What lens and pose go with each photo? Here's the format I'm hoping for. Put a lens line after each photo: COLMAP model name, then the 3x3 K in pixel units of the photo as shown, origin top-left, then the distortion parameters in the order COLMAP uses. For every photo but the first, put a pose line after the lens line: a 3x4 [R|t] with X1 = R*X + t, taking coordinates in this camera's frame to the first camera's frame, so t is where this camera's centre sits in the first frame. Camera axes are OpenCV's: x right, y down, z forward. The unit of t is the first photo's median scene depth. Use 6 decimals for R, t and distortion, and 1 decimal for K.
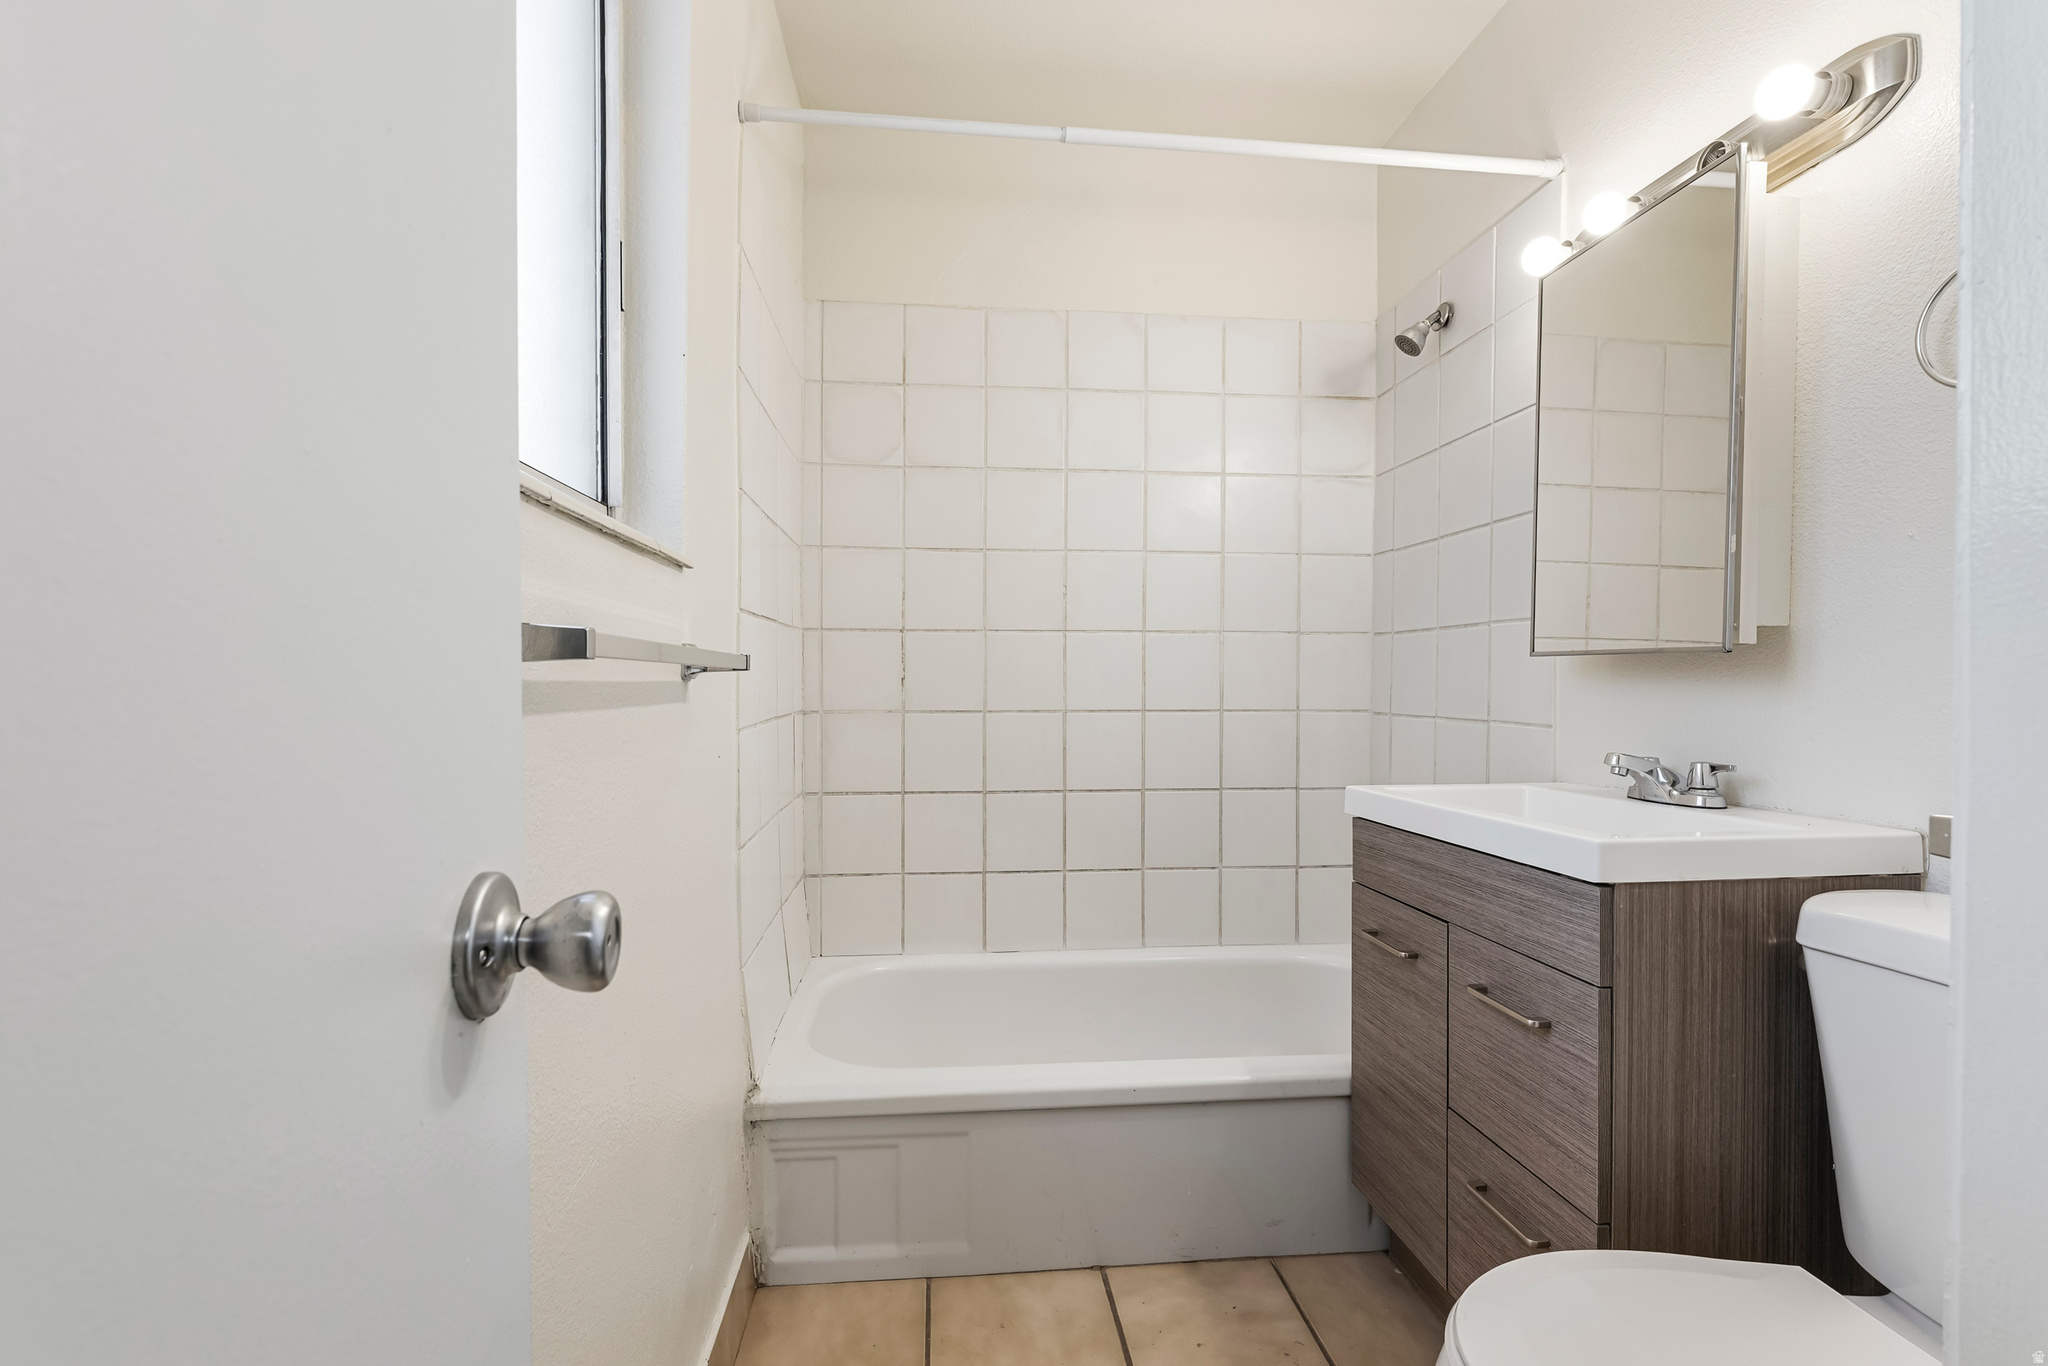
lens RADIAL K [[926.7, 0, 1019.8], [0, 926.7, 686.7], [0, 0, 1]] dist [0.003469, 0.000016]
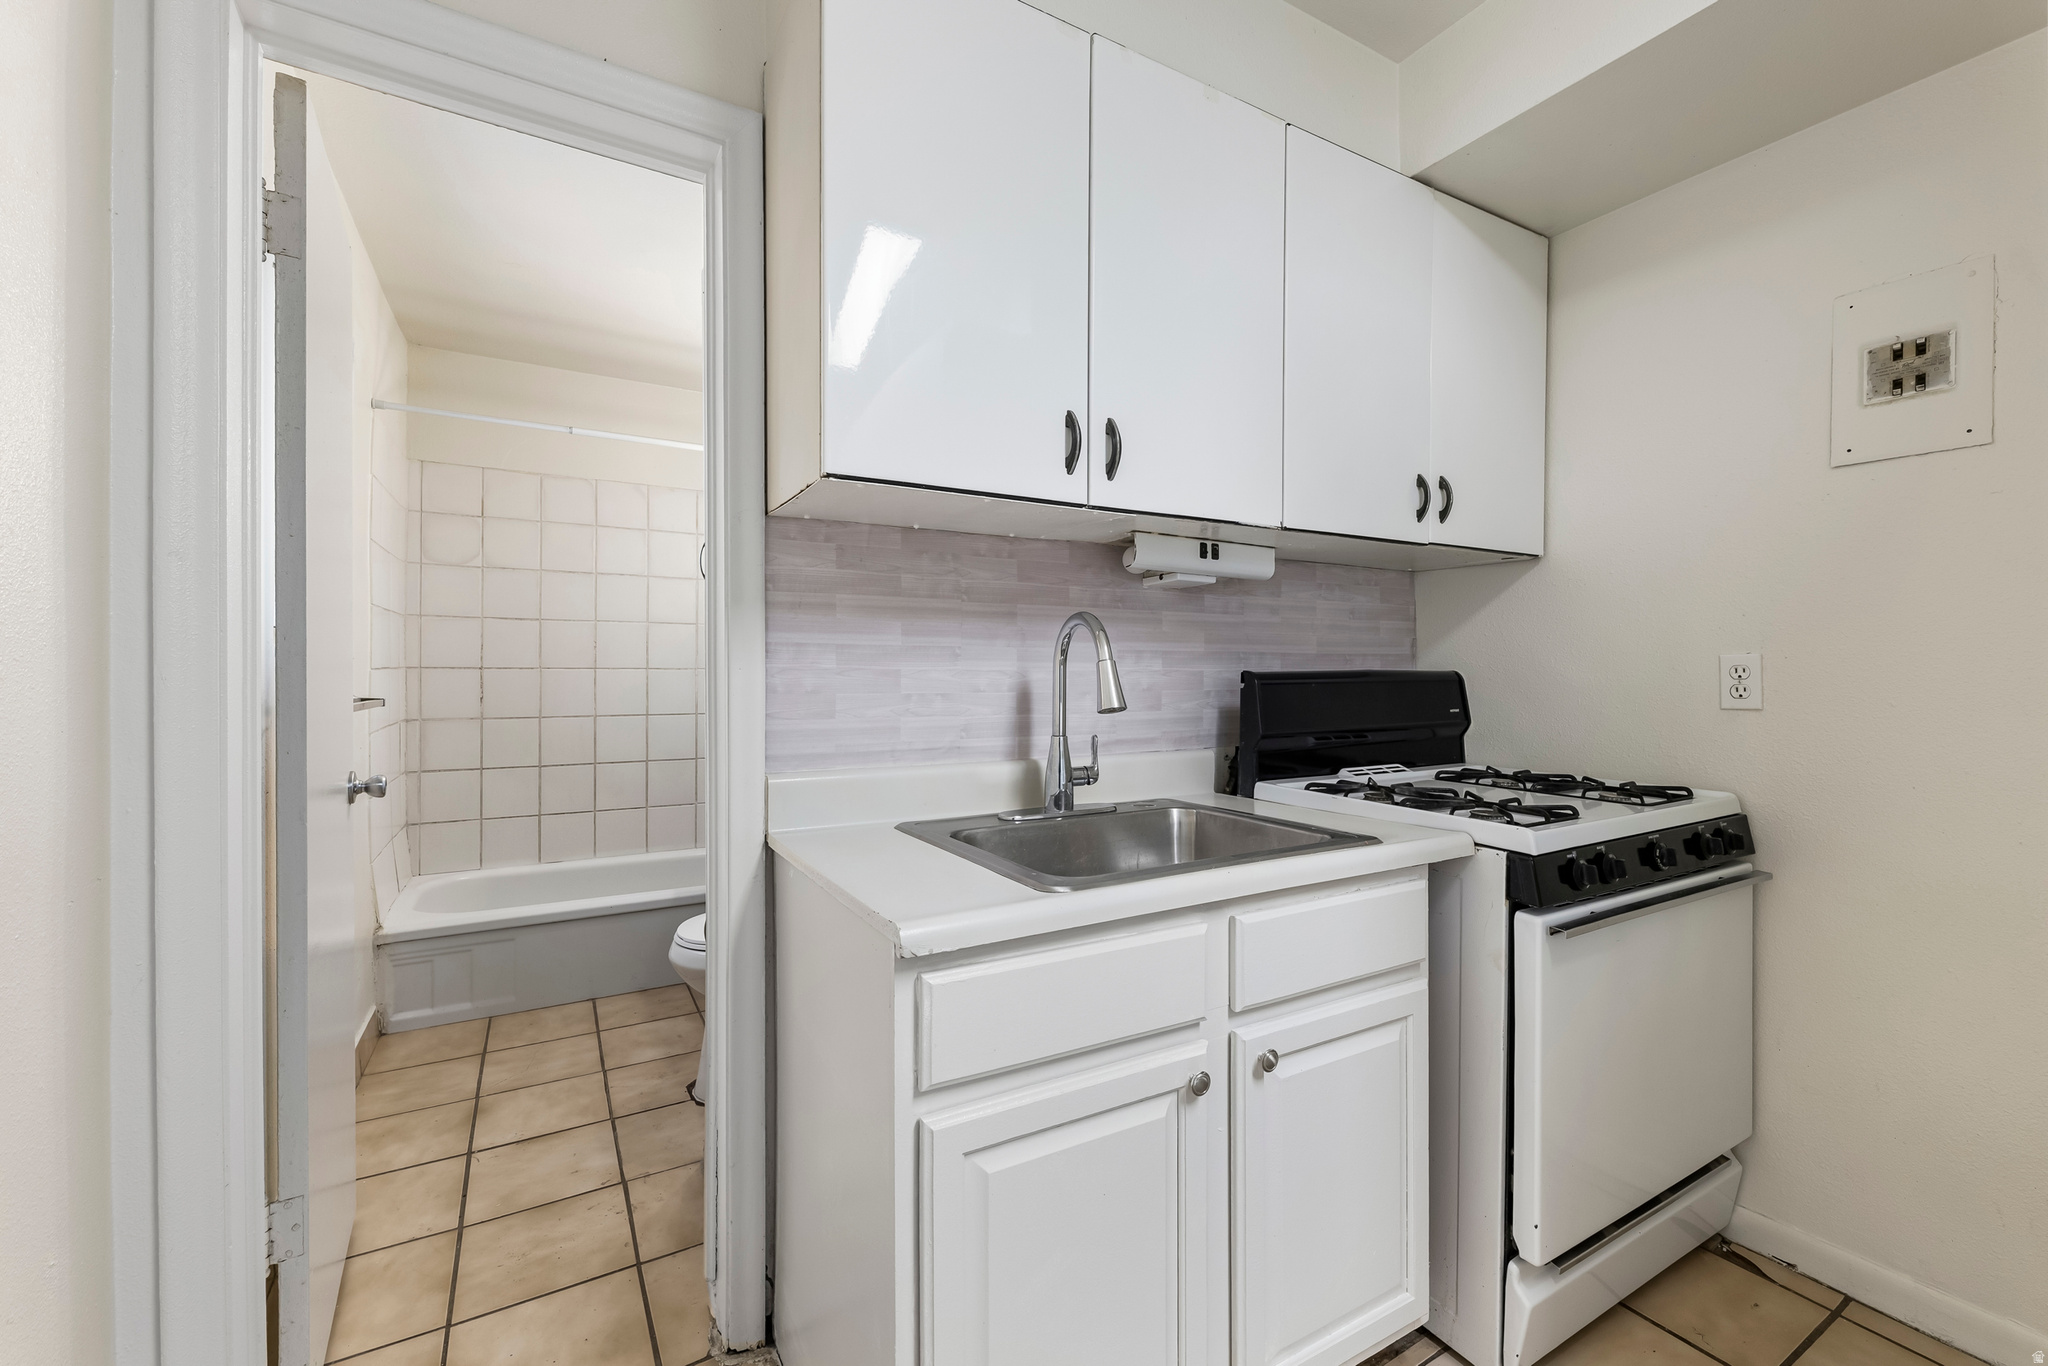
lens RADIAL K [[847.3, 0, 1026.6], [0, 847.3, 672.3], [0, 0, 1]] dist [0.010551, 0.000075]
pose [[0.911854, 0.001912, 0.410511, 0.134389], [-0.001598, 0.999998, -0.001109, -0.054881], [-0.410512, 0.000355, 0.911855, -0.760013]]
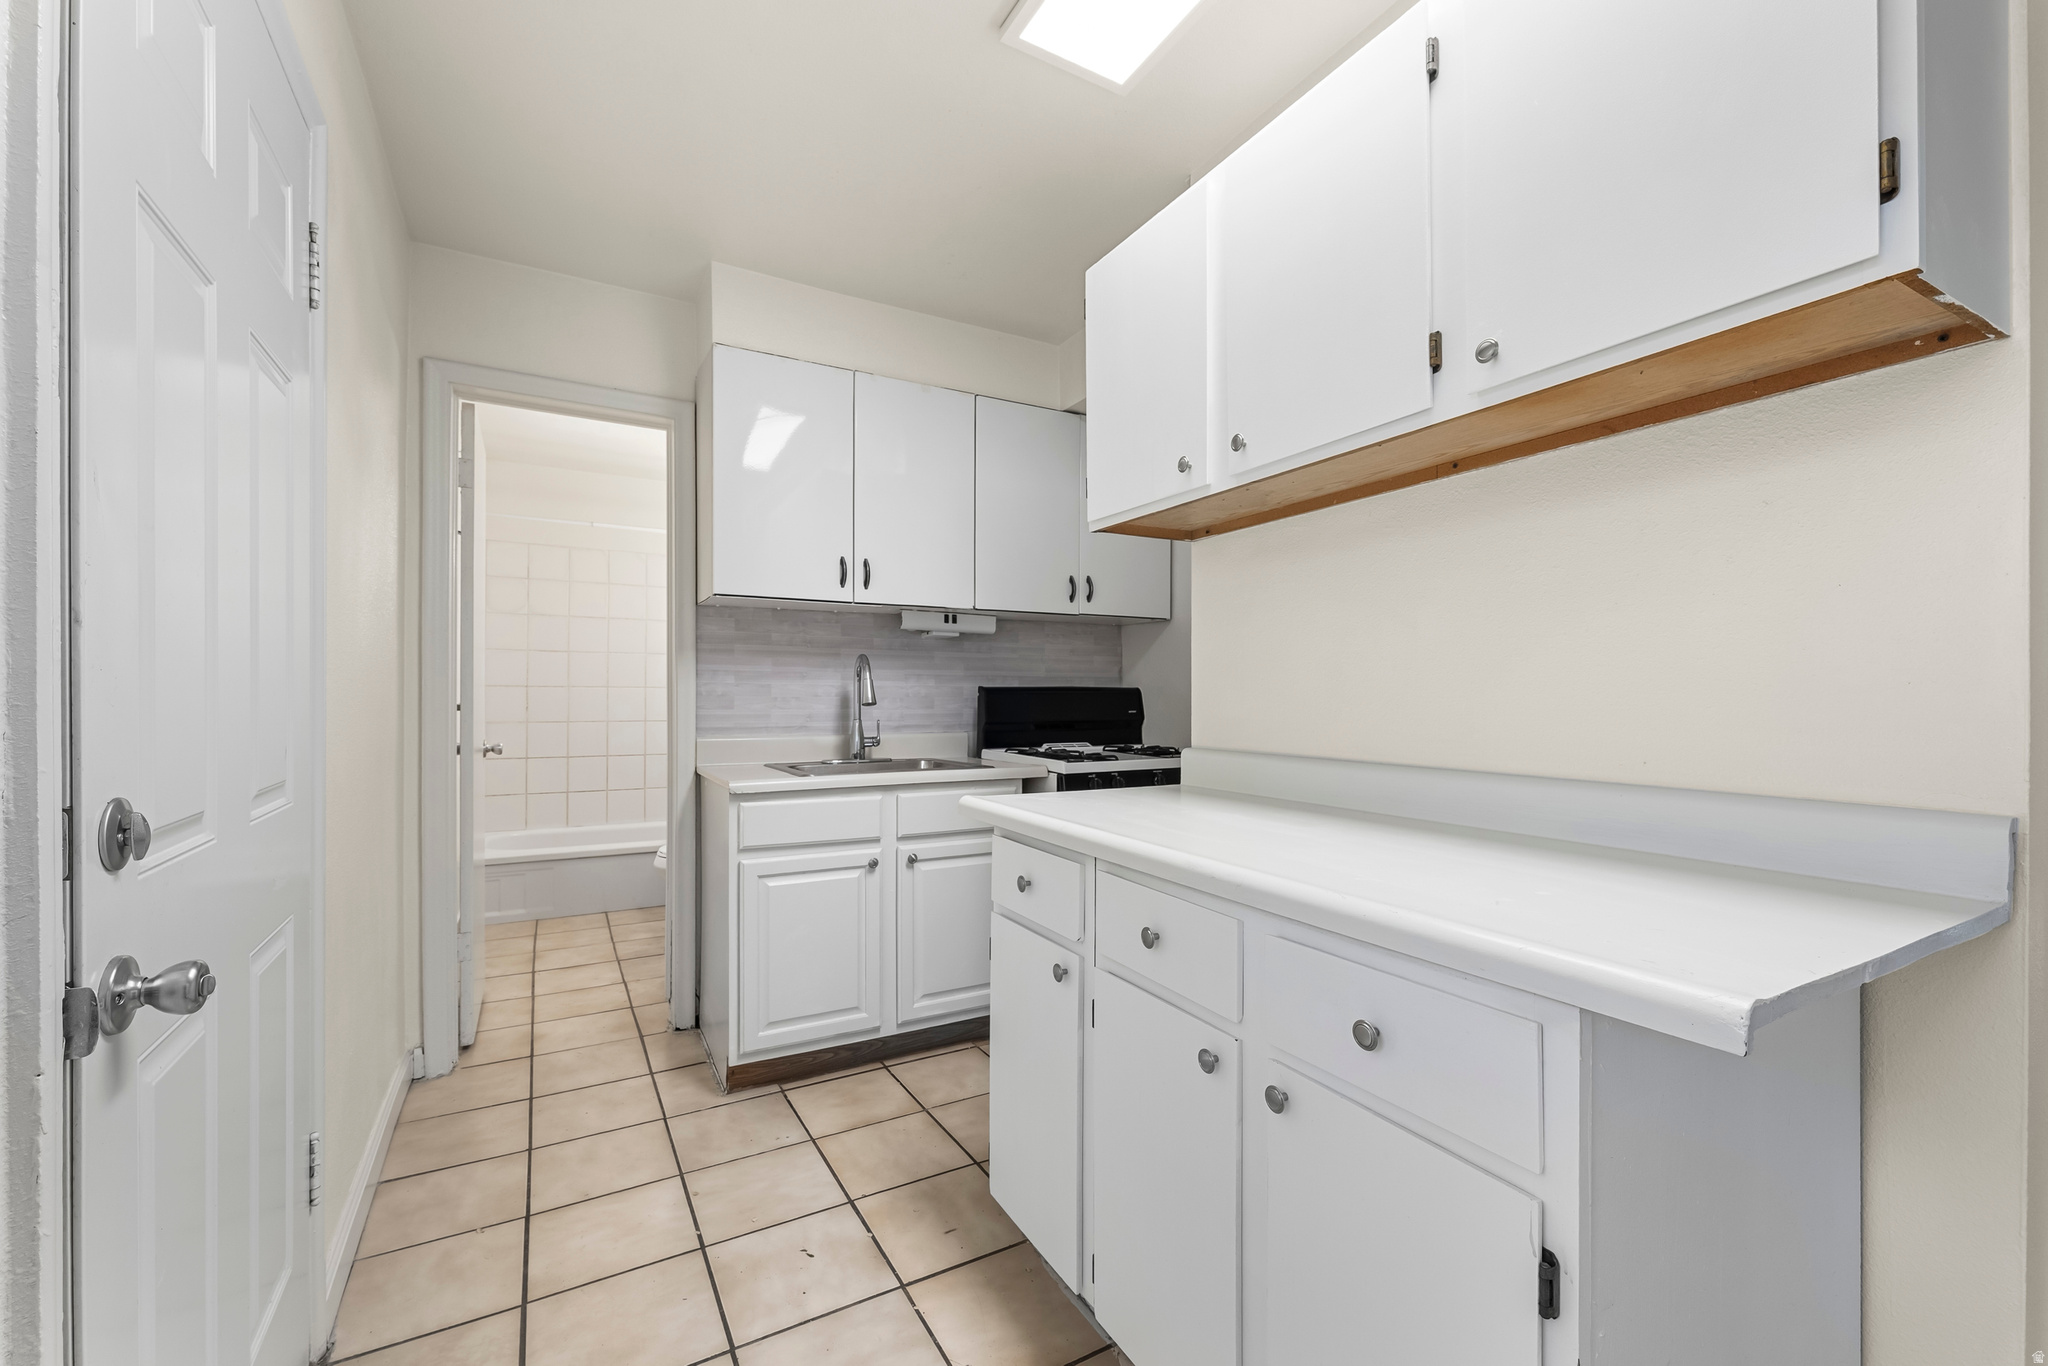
lens RADIAL K [[847.3, 0, 1032.6], [0, 847.3, 694.6], [0, 0, 1]] dist [0.010551, 0.000075]
pose [[0.913582, 0.005072, 0.406623, 0.161933], [-0.003779, 0.999985, -0.003982, -0.037821], [-0.406637, 0.002101, 0.913588, -1.440298]]
